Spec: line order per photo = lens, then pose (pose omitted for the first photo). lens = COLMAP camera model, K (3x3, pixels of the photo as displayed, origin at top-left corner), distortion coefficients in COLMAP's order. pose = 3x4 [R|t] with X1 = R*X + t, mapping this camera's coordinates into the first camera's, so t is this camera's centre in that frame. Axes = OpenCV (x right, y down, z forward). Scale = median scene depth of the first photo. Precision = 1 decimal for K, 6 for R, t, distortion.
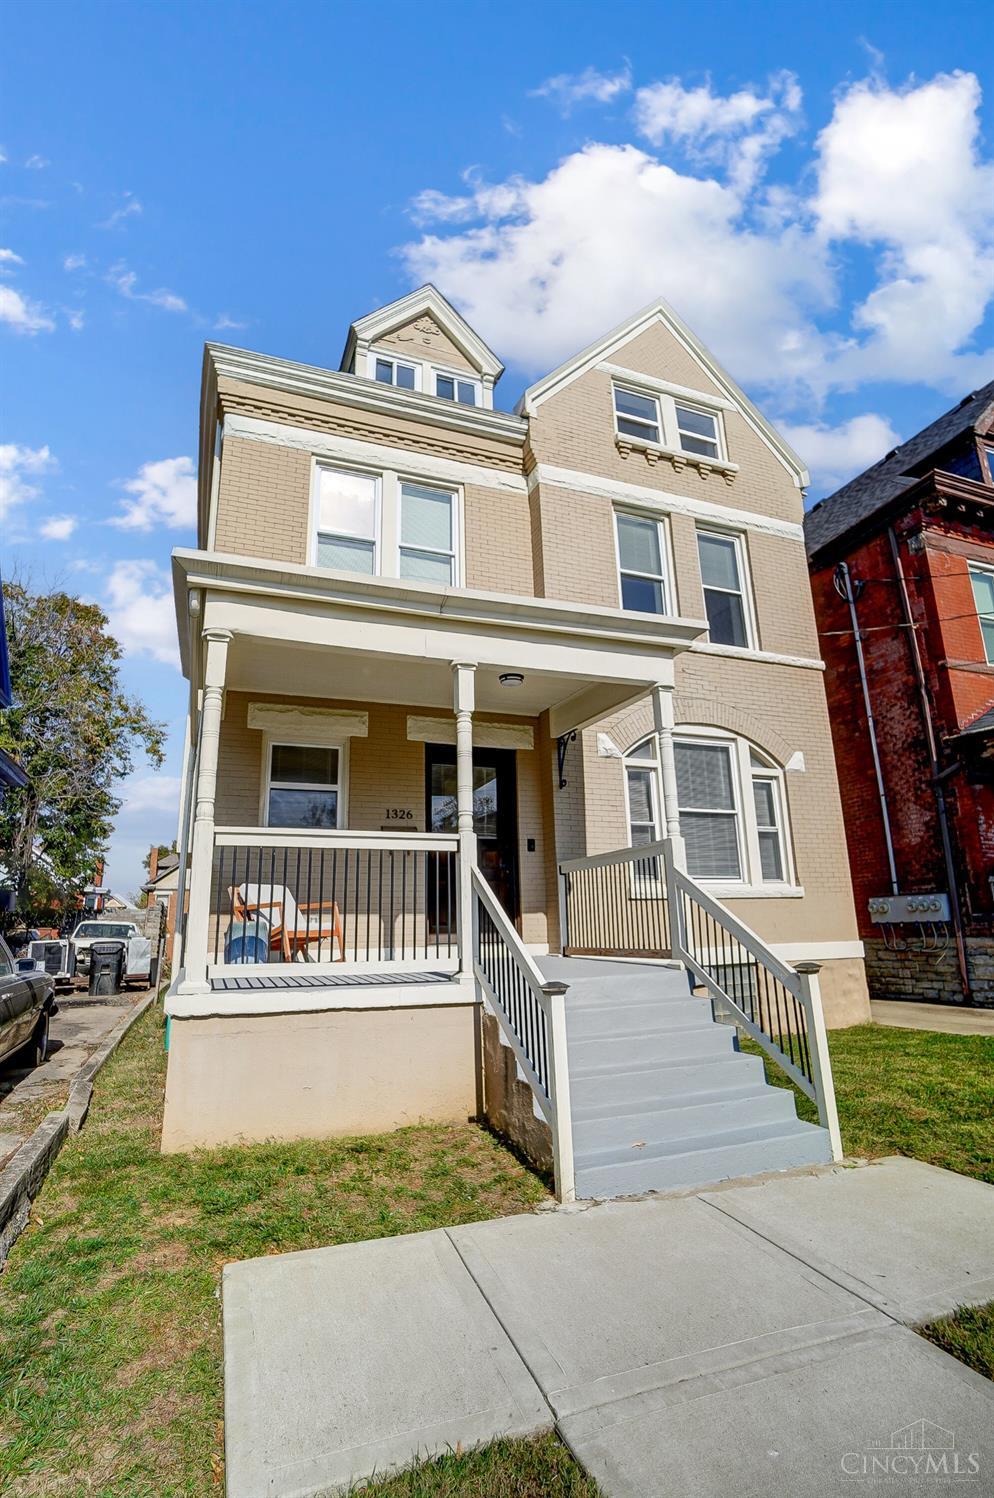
lens RADIAL K [[709.6, 0, 497.1], [0, 709.6, 755.0], [0, 0, 1]] dist [0.000447, 0.000010]
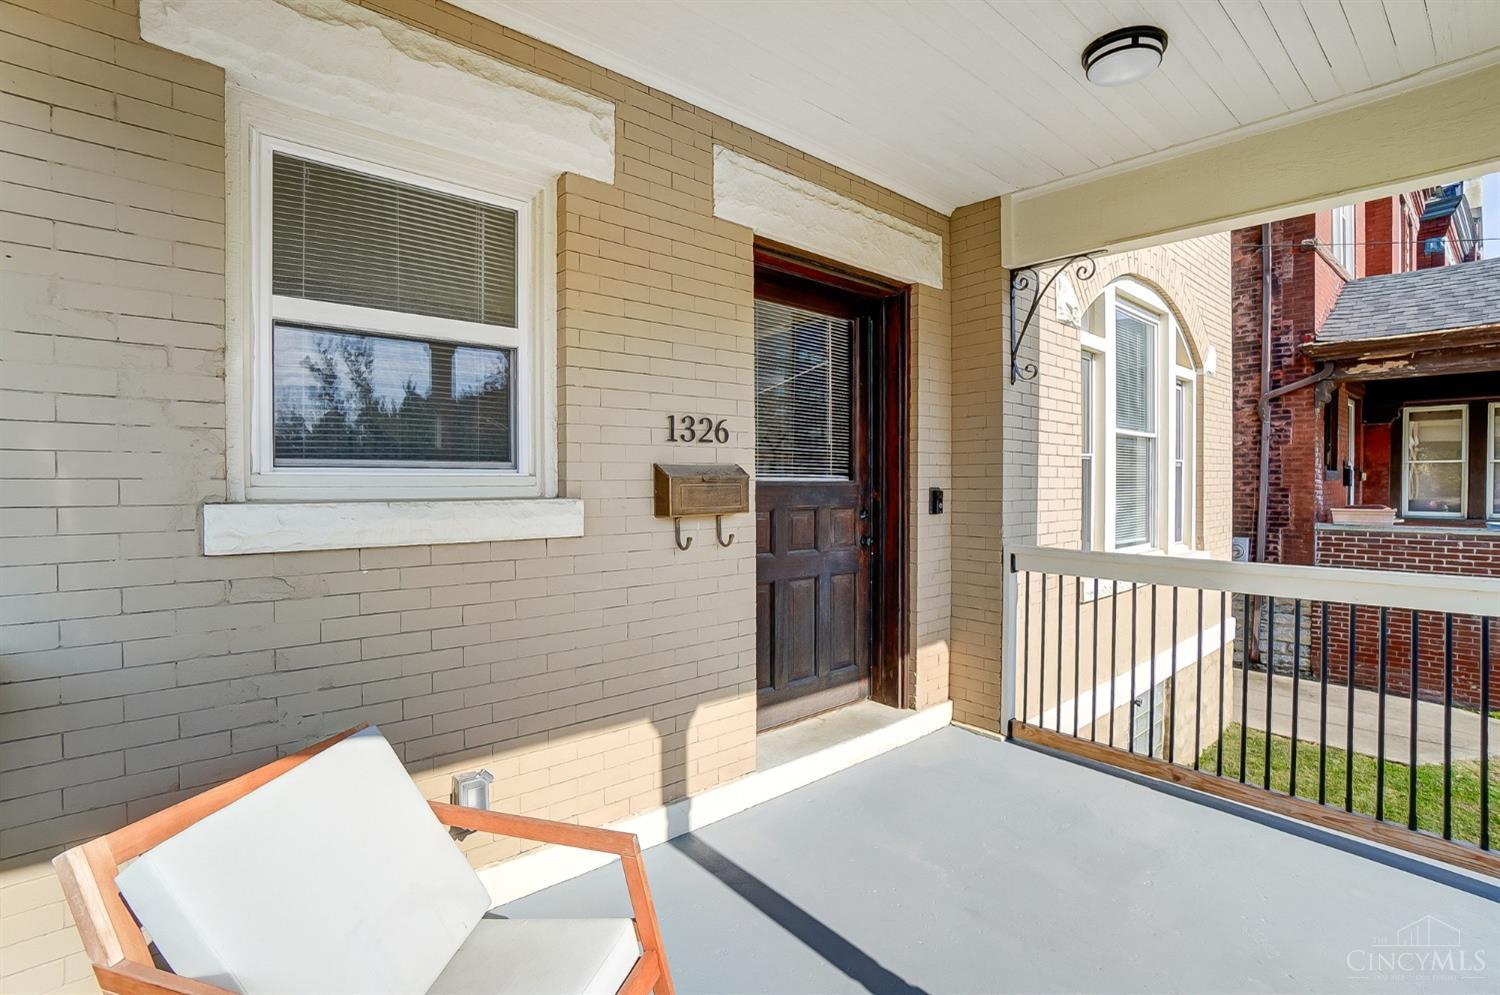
lens RADIAL K [[669.1, 0, 743.3], [0, 669.1, 487.0], [0, 0, 1]] dist [-0.038045, 0.011337]
pose [[0.949854, 0.022620, 0.311874, -0.206312], [-0.097946, 0.968711, 0.228047, 0.031297], [-0.296957, -0.247158, 0.922350, 0.640211]]
